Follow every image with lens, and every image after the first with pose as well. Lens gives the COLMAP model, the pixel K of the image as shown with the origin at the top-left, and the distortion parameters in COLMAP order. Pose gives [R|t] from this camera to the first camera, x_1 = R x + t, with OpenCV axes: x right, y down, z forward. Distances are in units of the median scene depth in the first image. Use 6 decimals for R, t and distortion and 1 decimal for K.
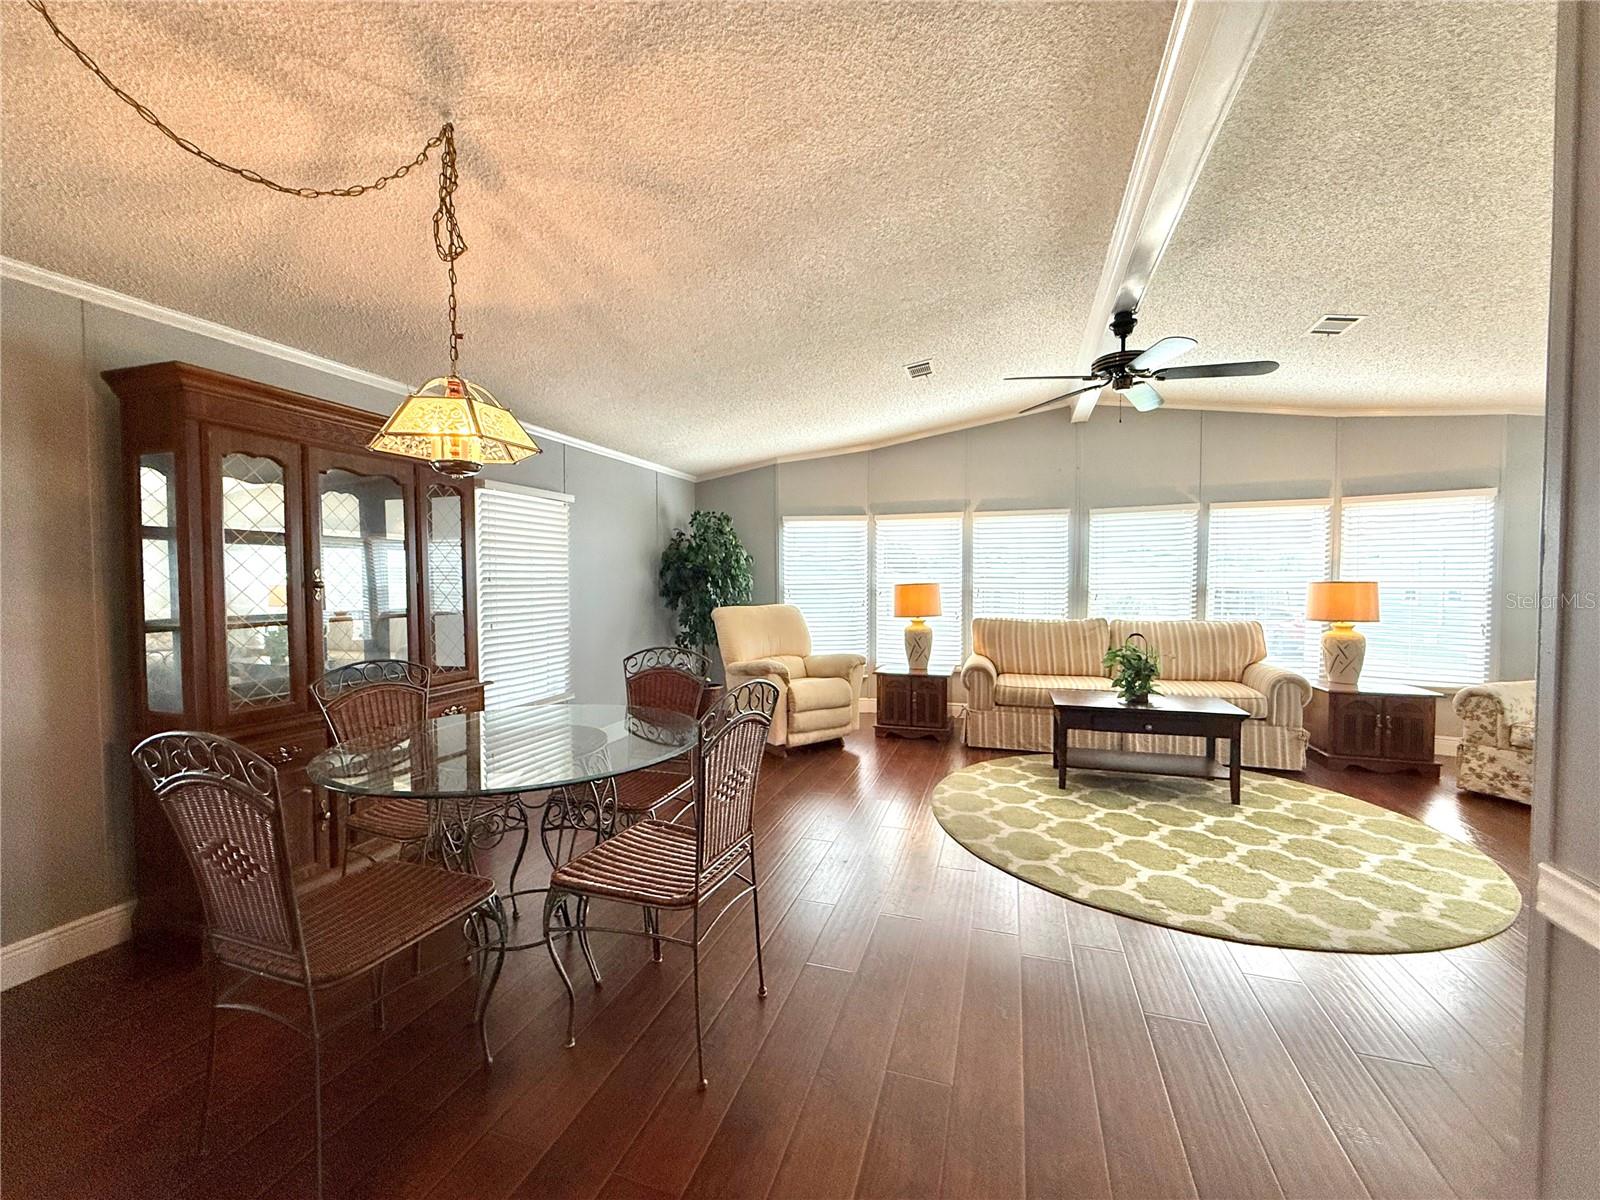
lens RADIAL K [[636.0, 0, 798.0], [0, 636.0, 599.0], [0, 0, 1]] dist [-0.000192, -0.000508]
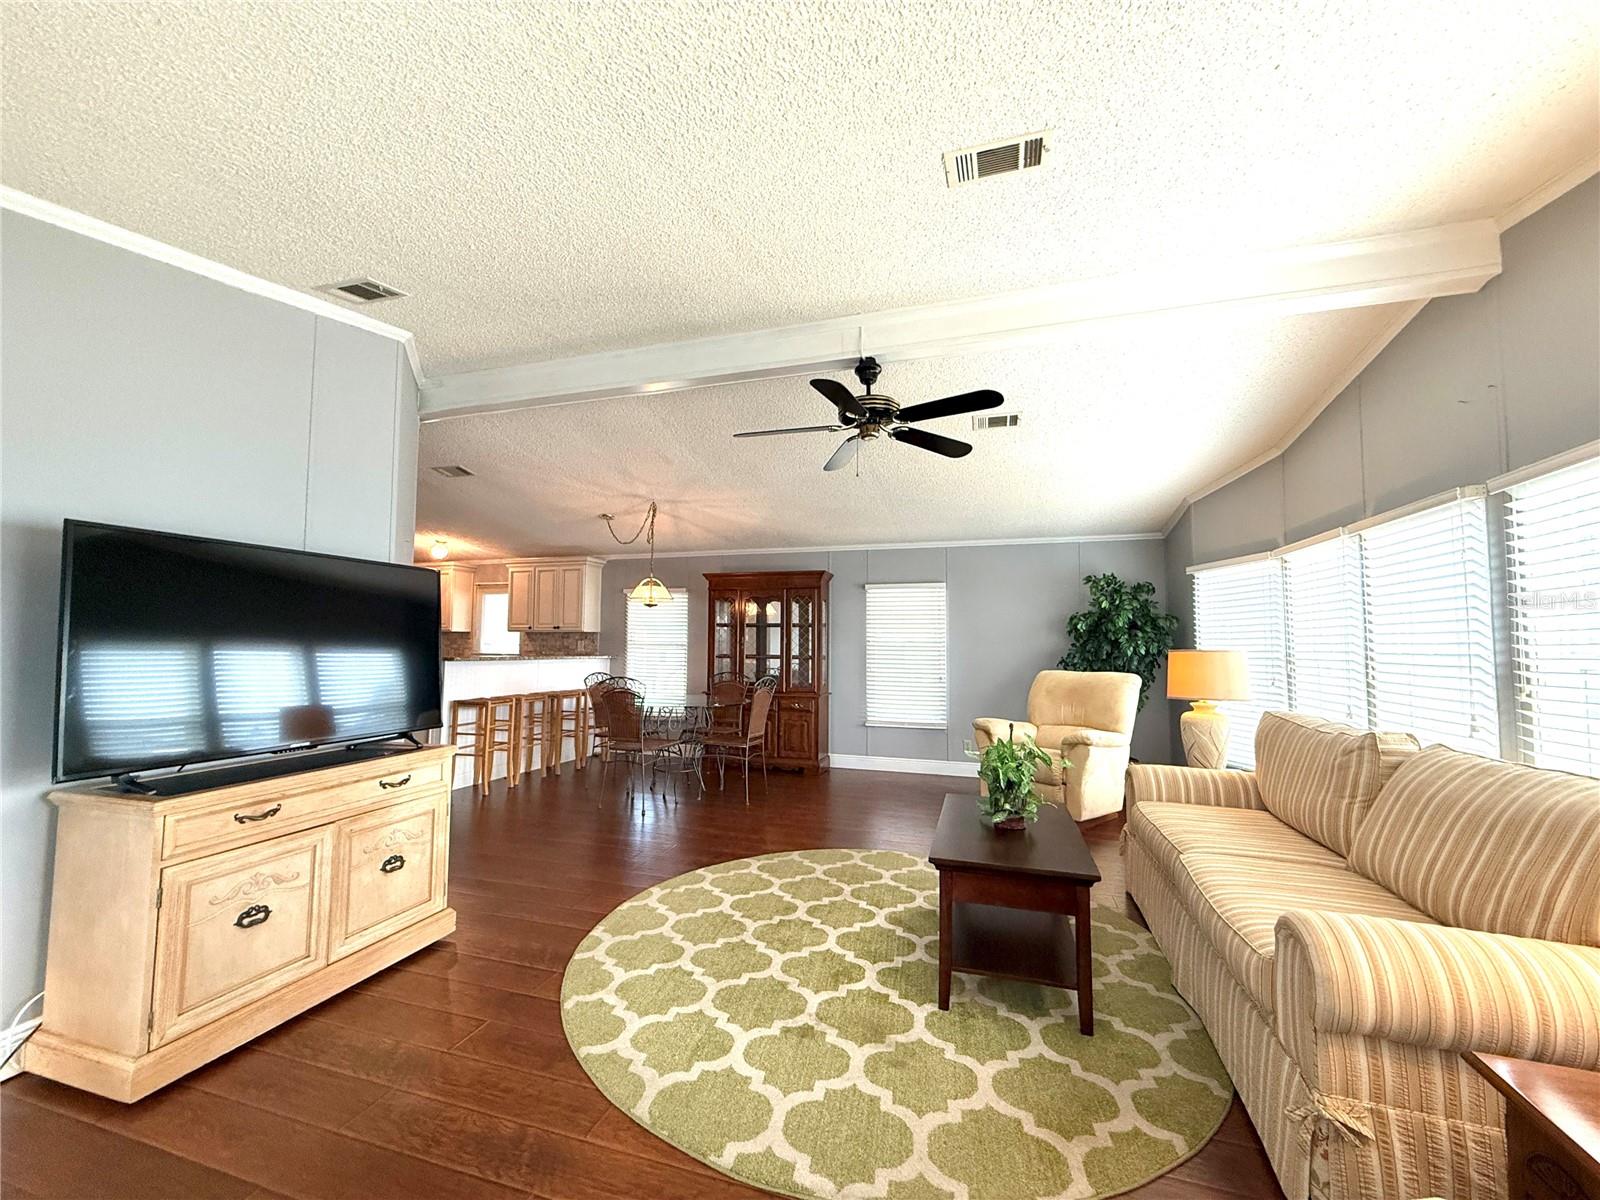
lens RADIAL K [[636.0, 0, 798.0], [0, 636.0, 599.0], [0, 0, 1]] dist [-0.000192, -0.000508]
pose [[0.017607, -0.068563, -0.997491, 1.375278], [-0.038167, 0.996873, -0.069195, -0.024749], [0.999116, 0.039290, 0.014935, 0.864218]]
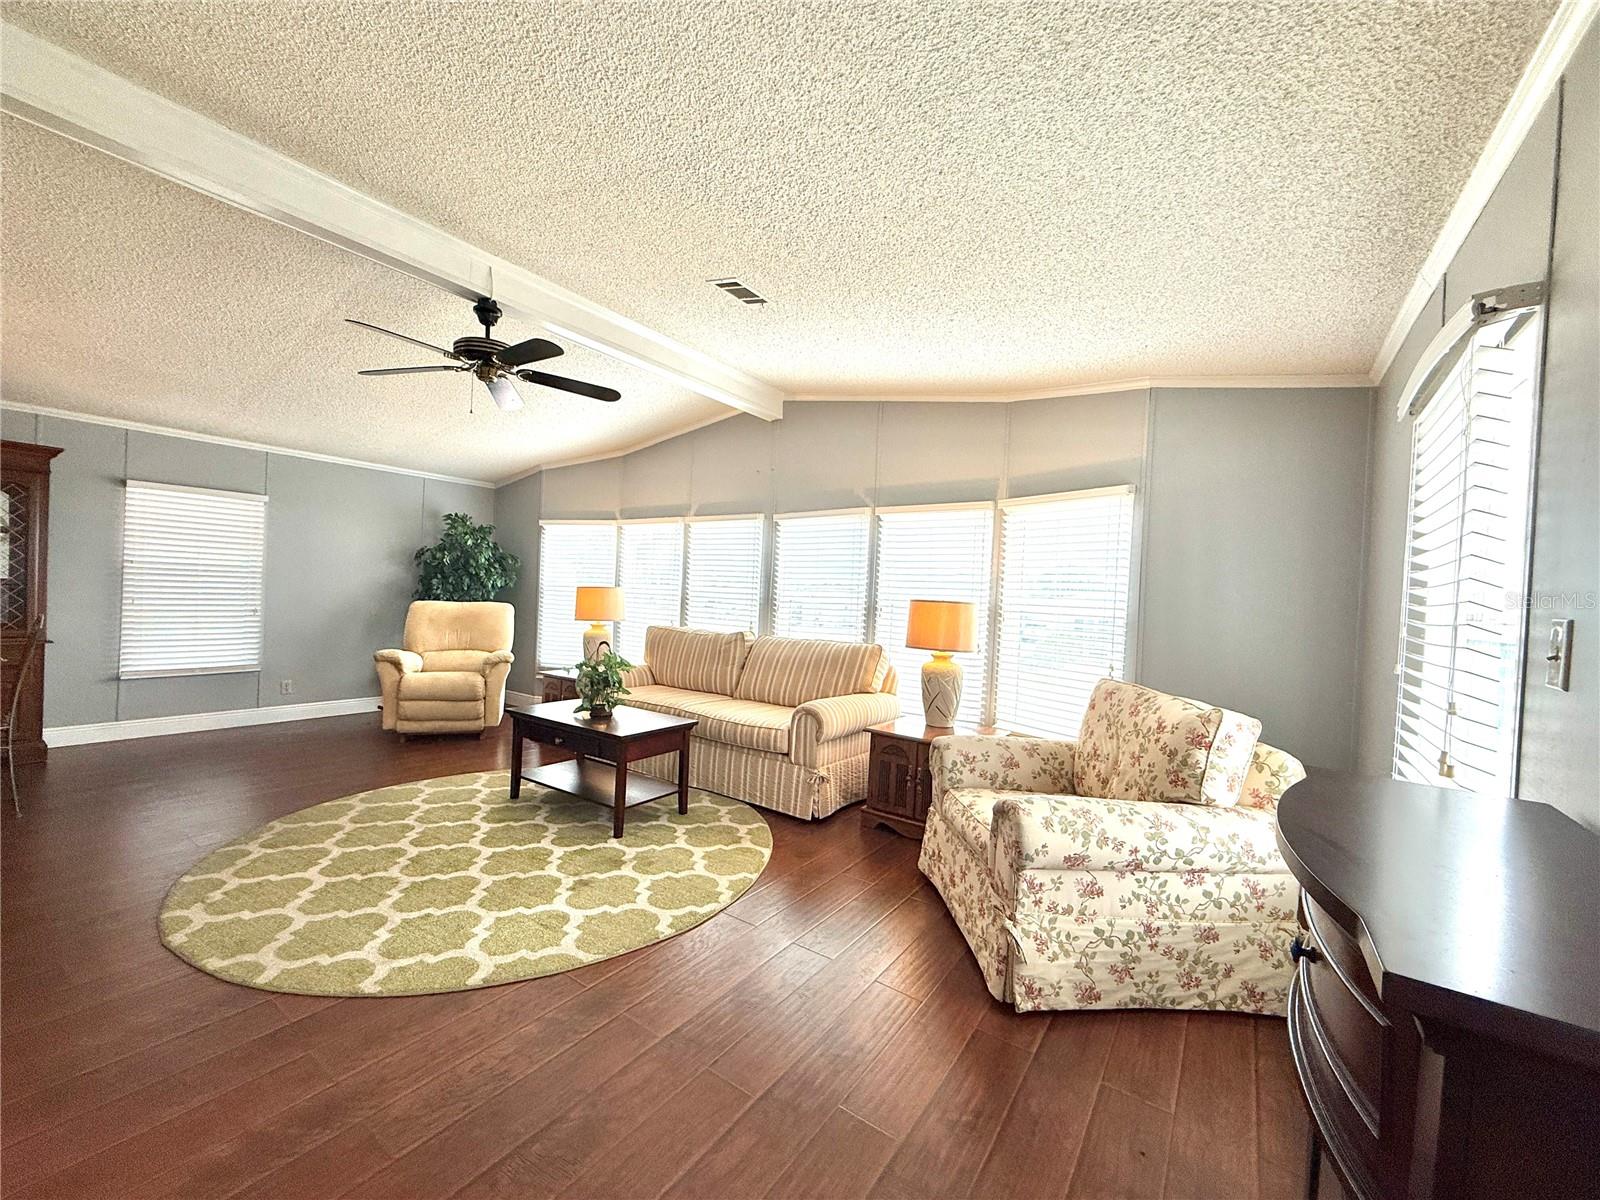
lens RADIAL K [[636.0, 0, 798.0], [0, 636.0, 599.0], [0, 0, 1]] dist [-0.000192, -0.000508]
pose [[0.957490, 0.044250, -0.285051, 1.208390], [-0.051841, 0.998472, -0.019136, -0.004935], [0.283769, 0.033100, 0.958321, 0.219456]]
